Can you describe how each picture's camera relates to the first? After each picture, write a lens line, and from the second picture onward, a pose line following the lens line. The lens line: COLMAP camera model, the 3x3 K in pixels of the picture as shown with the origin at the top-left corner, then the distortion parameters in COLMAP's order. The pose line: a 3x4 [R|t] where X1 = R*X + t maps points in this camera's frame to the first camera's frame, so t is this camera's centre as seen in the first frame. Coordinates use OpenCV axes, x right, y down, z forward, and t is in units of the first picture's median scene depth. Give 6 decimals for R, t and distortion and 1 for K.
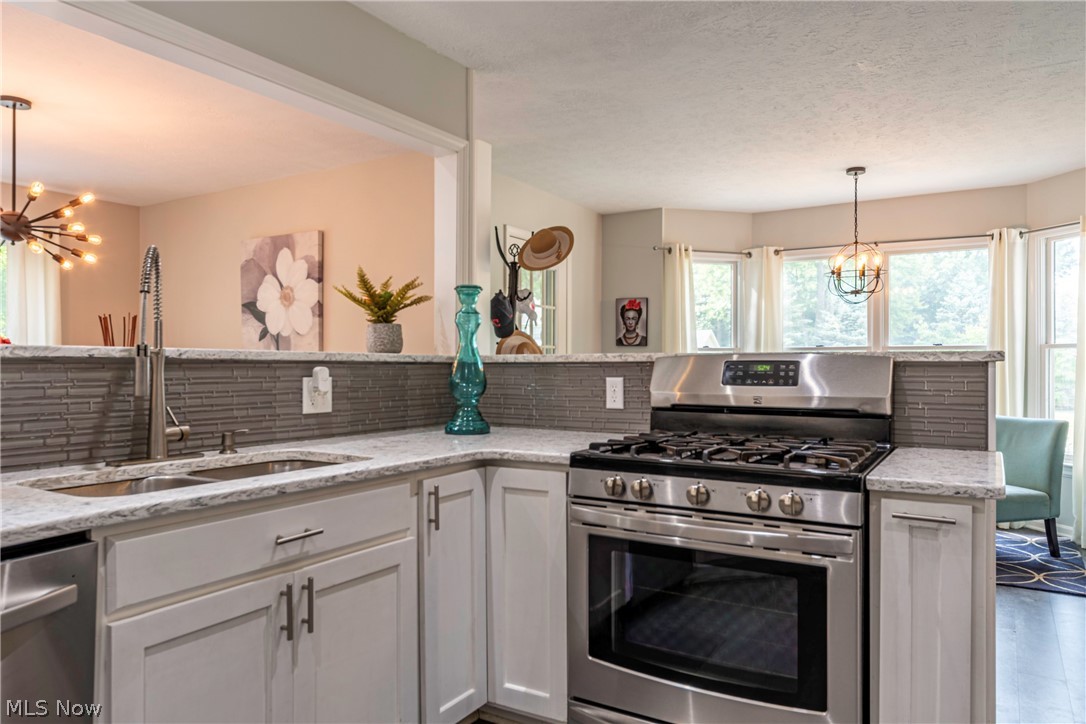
lens RADIAL K [[734.4, 0, 543.0], [0, 734.4, 362.0], [0, 0, 1]] dist [0.001216, 0.002152]
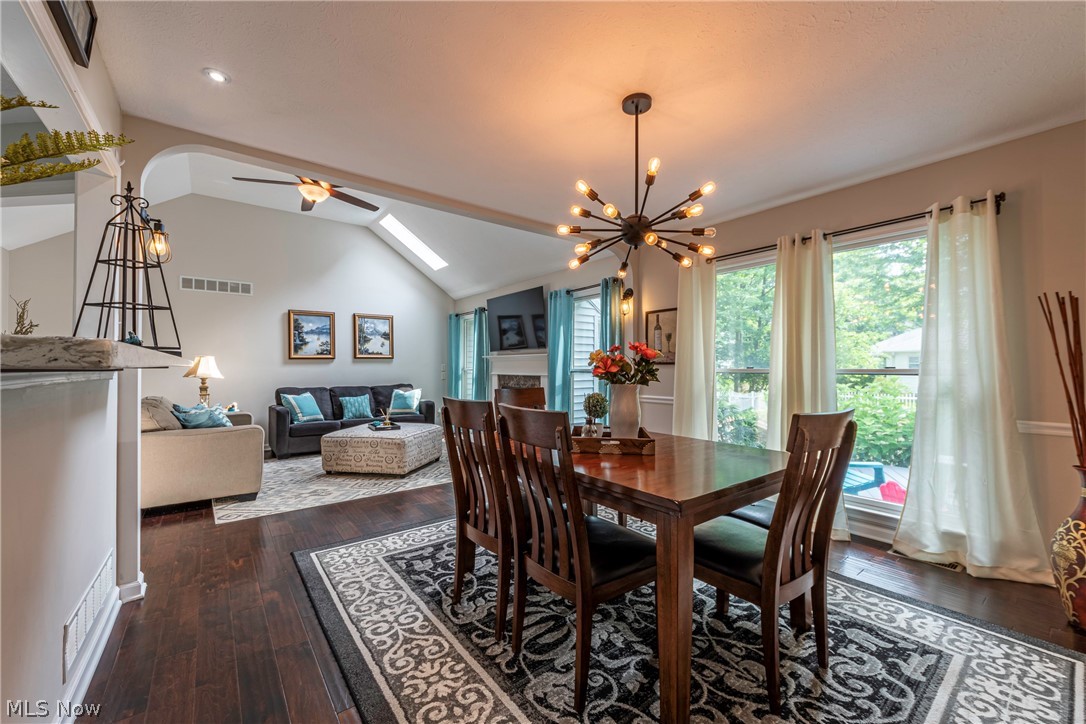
lens RADIAL K [[430.6, 0, 543.0], [0, 430.6, 362.0], [0, 0, 1]] dist [0.000933, -0.000167]
pose [[-0.346071, -0.015629, -0.938078, -0.107191], [0.000783, 0.999856, -0.016948, 0.002419], [0.938208, -0.006600, -0.346009, 0.871468]]
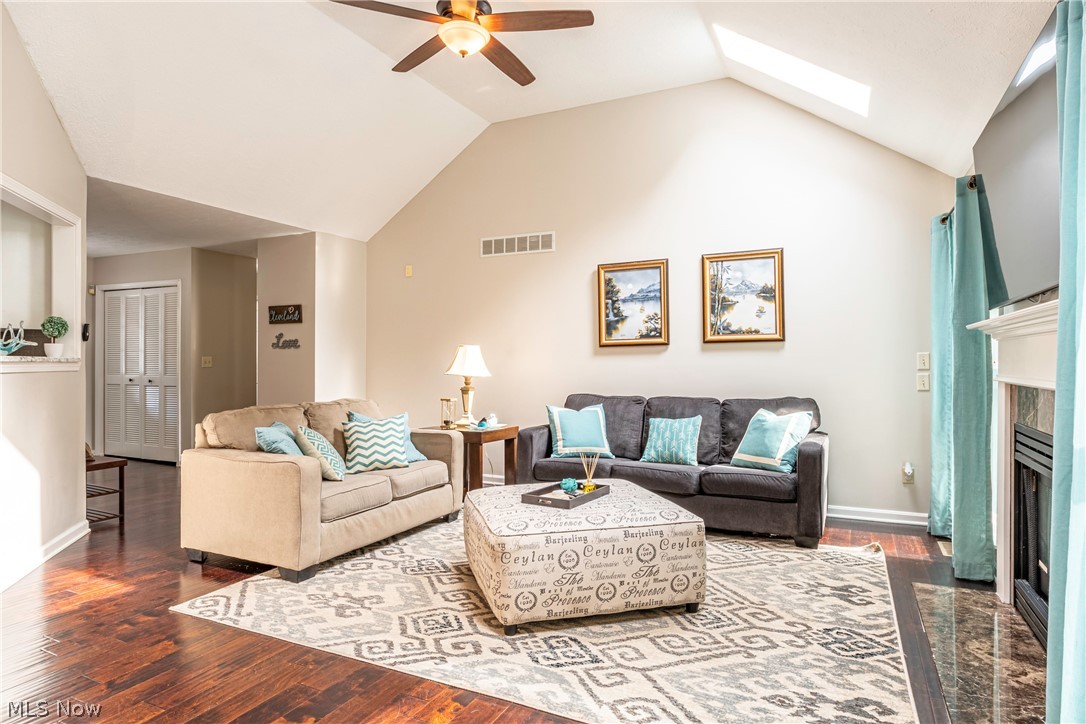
lens RADIAL K [[618.8, 0, 543.0], [0, 618.8, 362.0], [0, 0, 1]] dist [0.000334, -0.000206]
pose [[-0.994712, -0.001017, -0.102696, -0.920887], [-0.001036, 0.999999, 0.000135, -0.002067], [0.102696, 0.000240, -0.994713, 0.802903]]
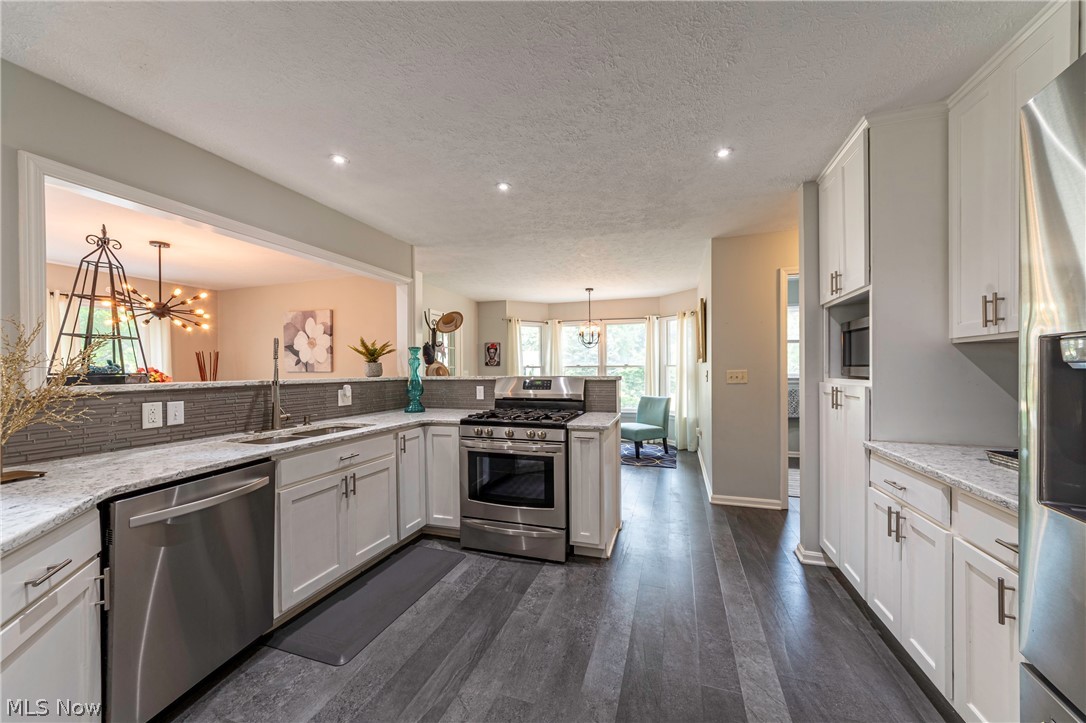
lens RADIAL K [[396.7, 0, 543.2], [0, 396.7, 368.8], [0, 0, 1]] dist [0.000013, -0.000001]
pose [[0.972879, -0.009426, 0.231121, 0.000549], [0.008633, 0.999953, 0.004443, -0.023229], [-0.231152, -0.002327, 0.972915, -0.172437]]
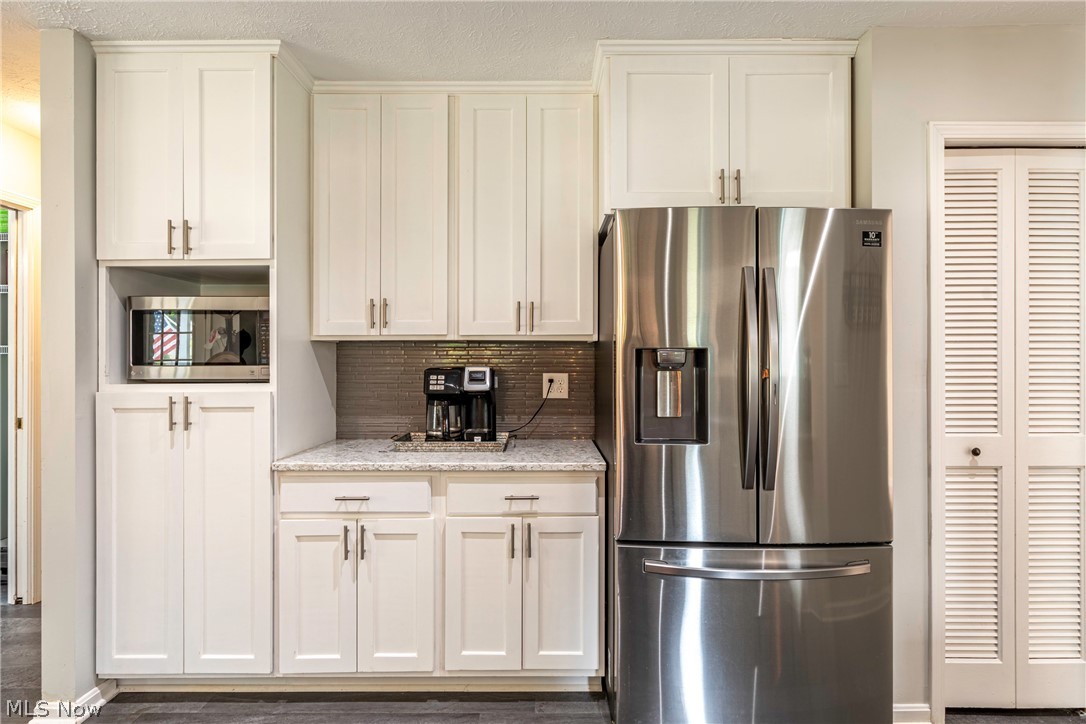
lens RADIAL K [[561.0, 0, 532.5], [0, 561.0, 365.3], [0, 0, 1]] dist [-0.024694, 0.013121]
pose [[-0.526156, -0.004077, 0.850378, -0.064704], [-0.001709, 0.999992, 0.003737, -0.022858], [-0.850386, 0.000513, -0.526159, 0.221798]]
